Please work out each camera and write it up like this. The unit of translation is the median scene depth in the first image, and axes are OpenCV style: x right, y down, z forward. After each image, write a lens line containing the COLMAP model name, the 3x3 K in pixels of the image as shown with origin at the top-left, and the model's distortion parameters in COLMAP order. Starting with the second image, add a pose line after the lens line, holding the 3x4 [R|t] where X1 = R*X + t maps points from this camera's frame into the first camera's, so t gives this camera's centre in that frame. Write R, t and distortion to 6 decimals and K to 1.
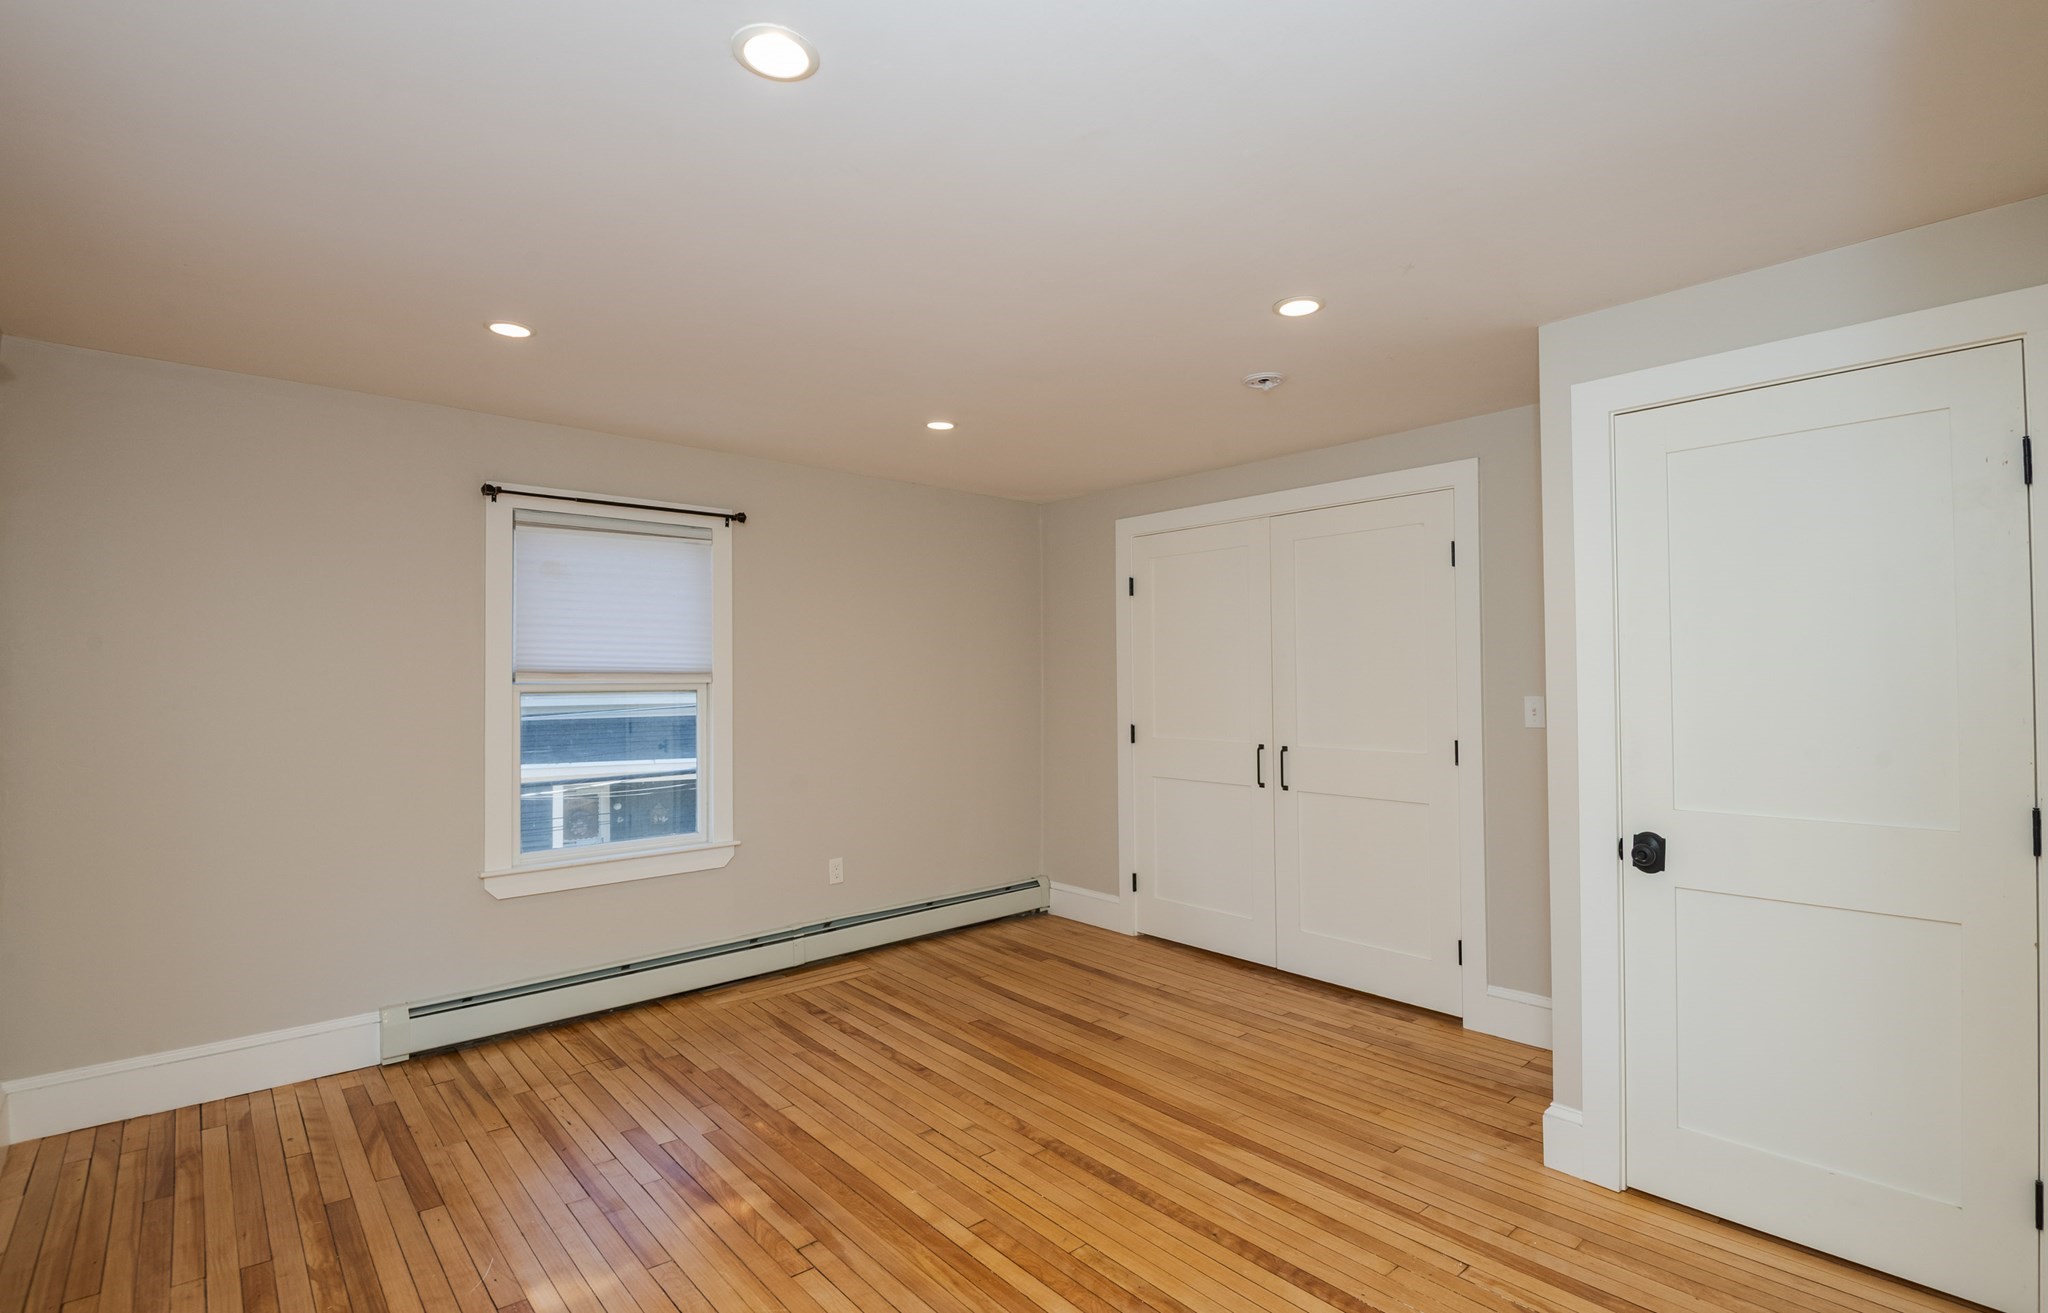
lens RADIAL K [[954.9, 0, 1024.0], [0, 954.9, 656.5], [0, 0, 1]] dist [-0.003071, -0.000561]
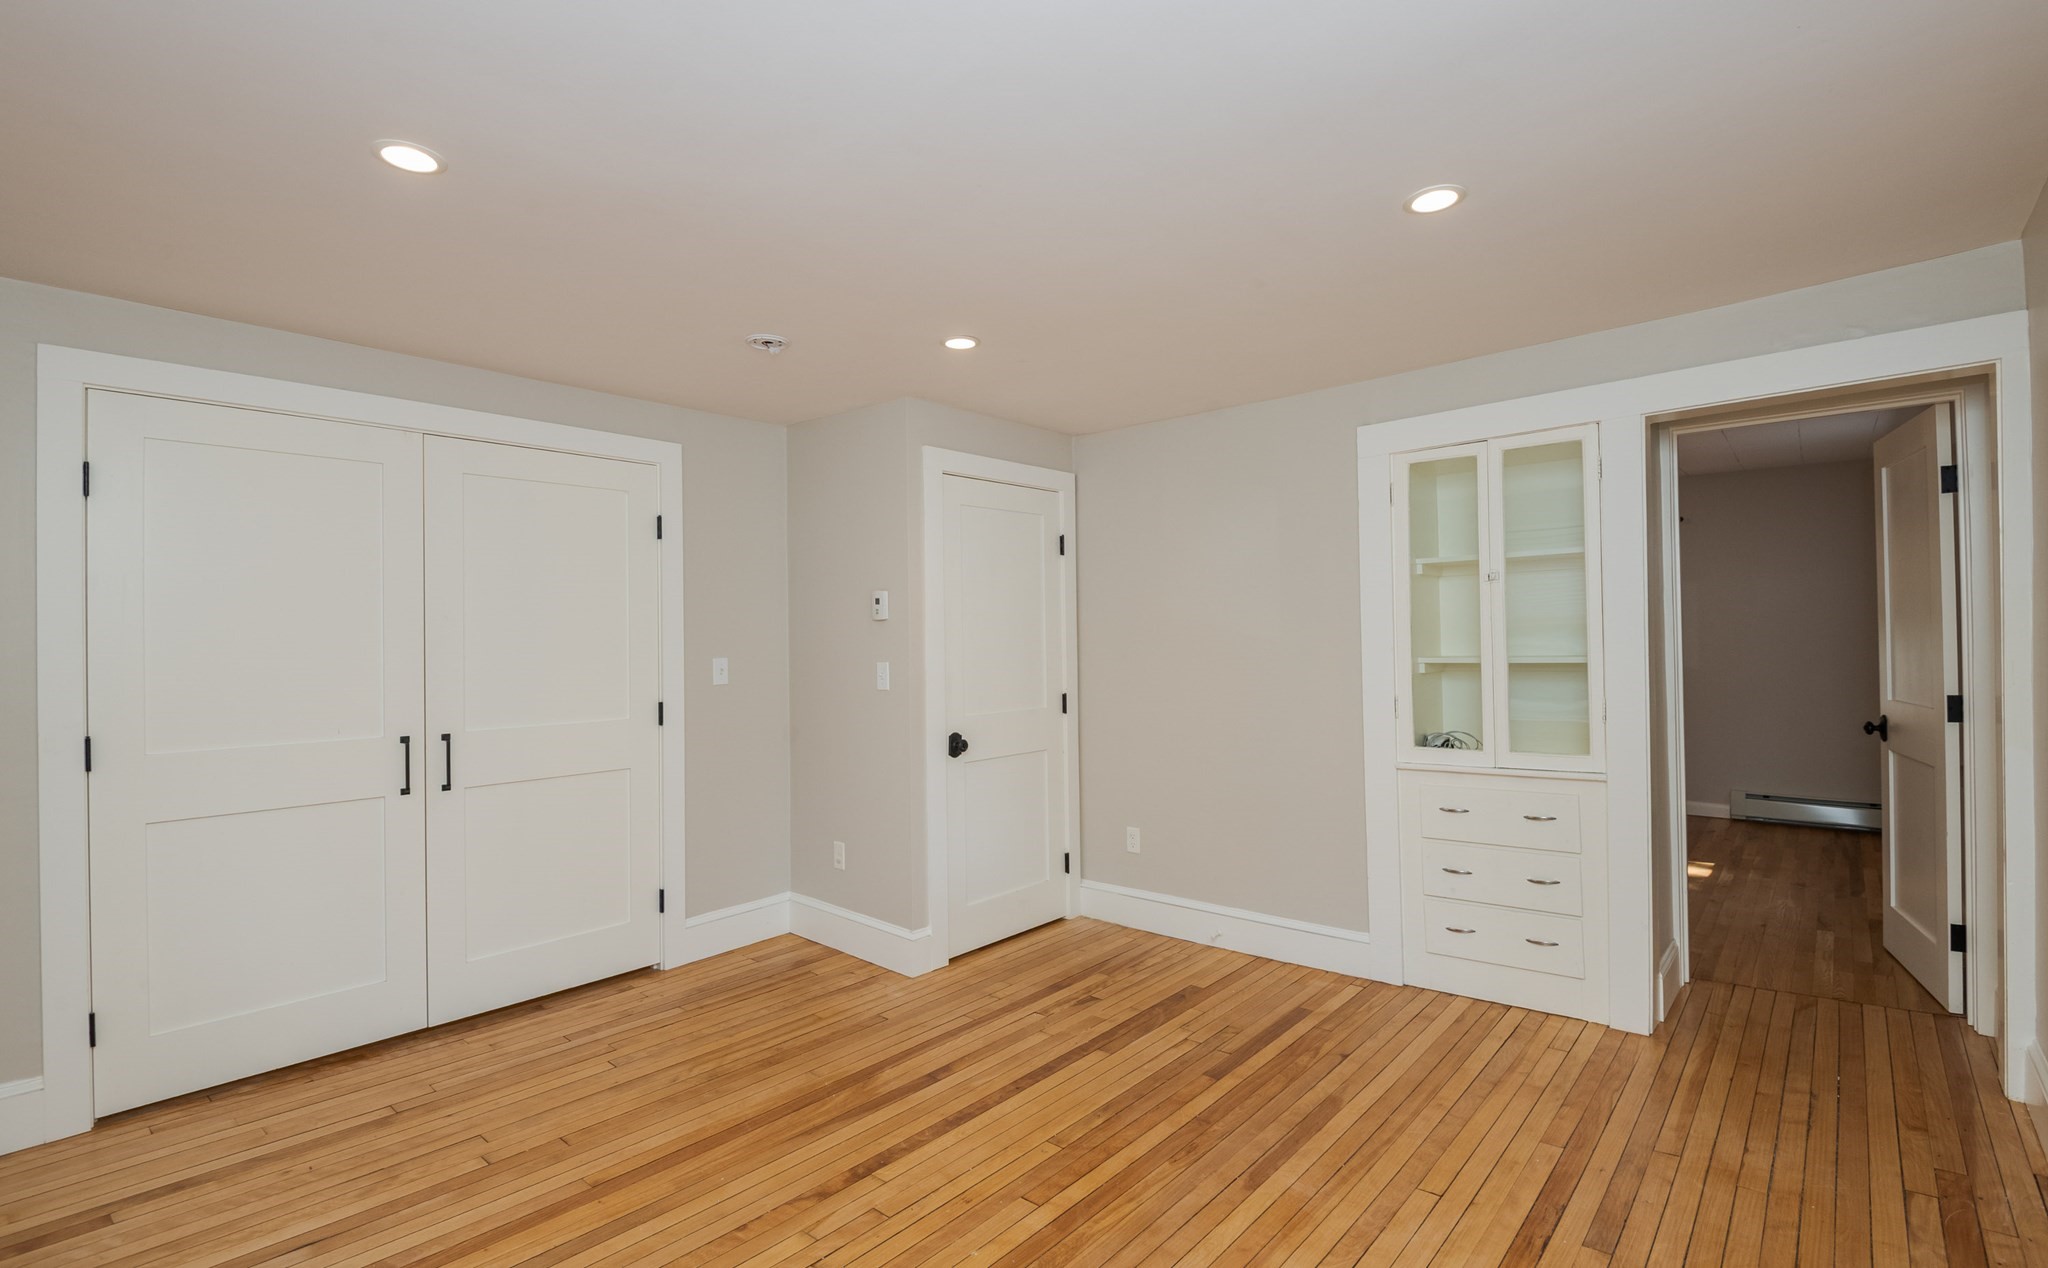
lens RADIAL K [[949.4, 0, 1024.0], [0, 949.4, 634.0], [0, 0, 1]] dist [0.029058, -0.026331]
pose [[-0.132675, 0.013561, 0.991067, -0.840768], [-0.004038, 0.999891, -0.014222, 0.032031], [-0.991151, -0.005889, -0.132606, 0.947889]]
